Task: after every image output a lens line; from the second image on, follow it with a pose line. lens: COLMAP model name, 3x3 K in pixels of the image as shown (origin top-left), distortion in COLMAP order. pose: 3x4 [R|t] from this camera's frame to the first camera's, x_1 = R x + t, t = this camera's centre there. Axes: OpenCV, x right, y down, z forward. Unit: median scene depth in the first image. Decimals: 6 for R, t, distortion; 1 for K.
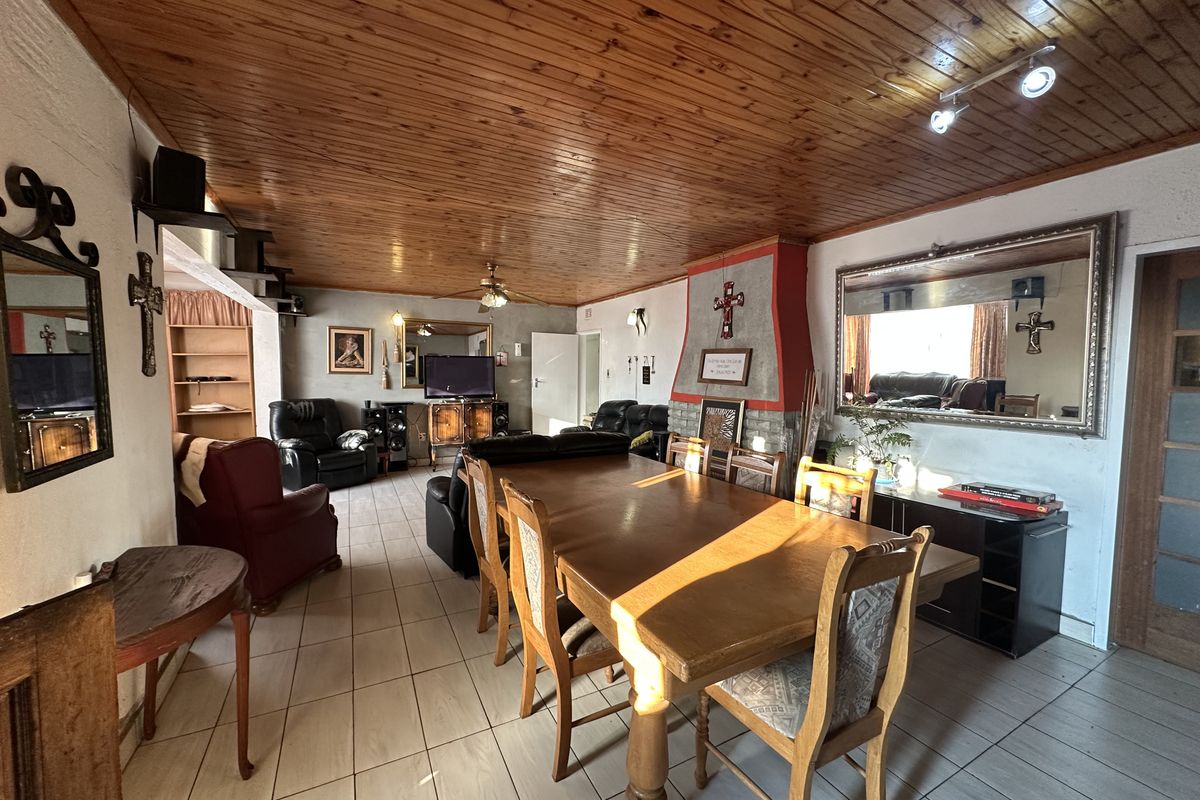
lens RADIAL K [[475.3, 0, 602.0], [0, 475.3, 399.9], [0, 0, 1]] dist [-0.012305, 0.000430]
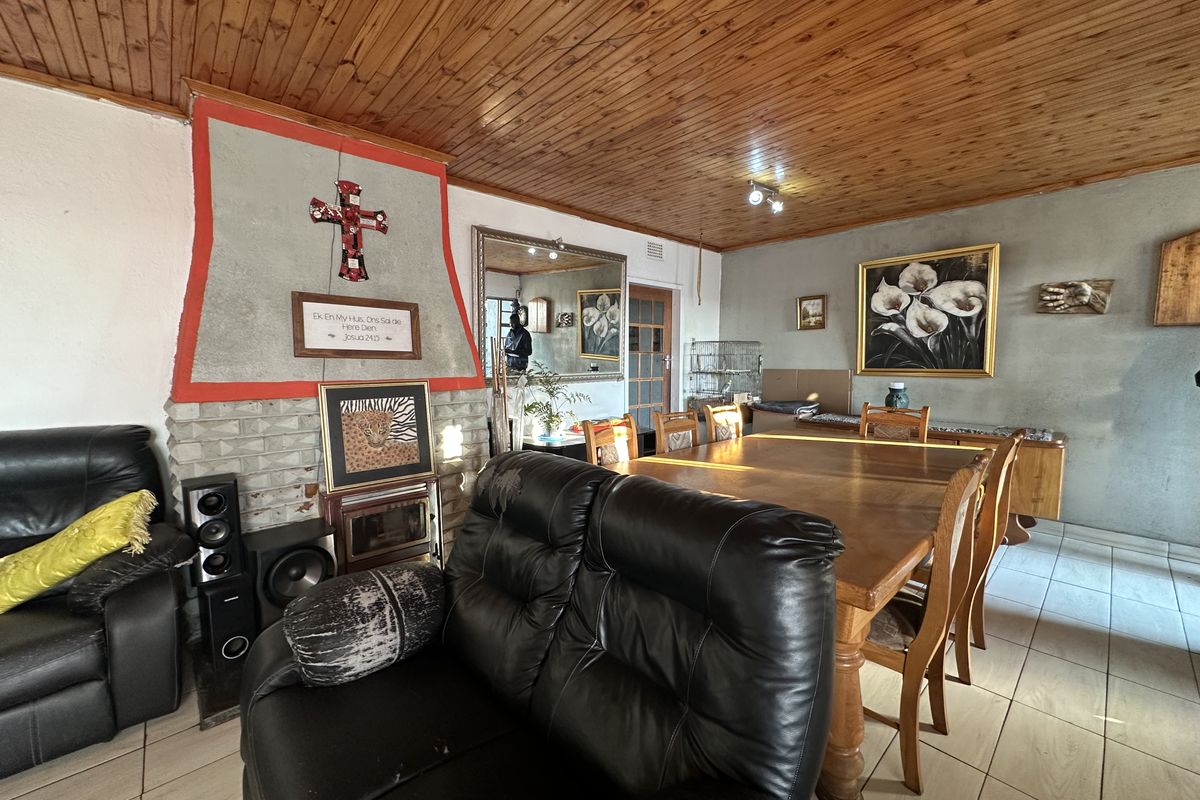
lens RADIAL K [[475.3, 0, 598.4], [0, 475.3, 401.9], [0, 0, 1]] dist [-0.012305, 0.000430]
pose [[-0.239378, -0.095728, 0.966196, -0.275425], [0.063193, 0.991482, 0.113889, -0.019732], [-0.968868, 0.088319, -0.231289, 0.605614]]
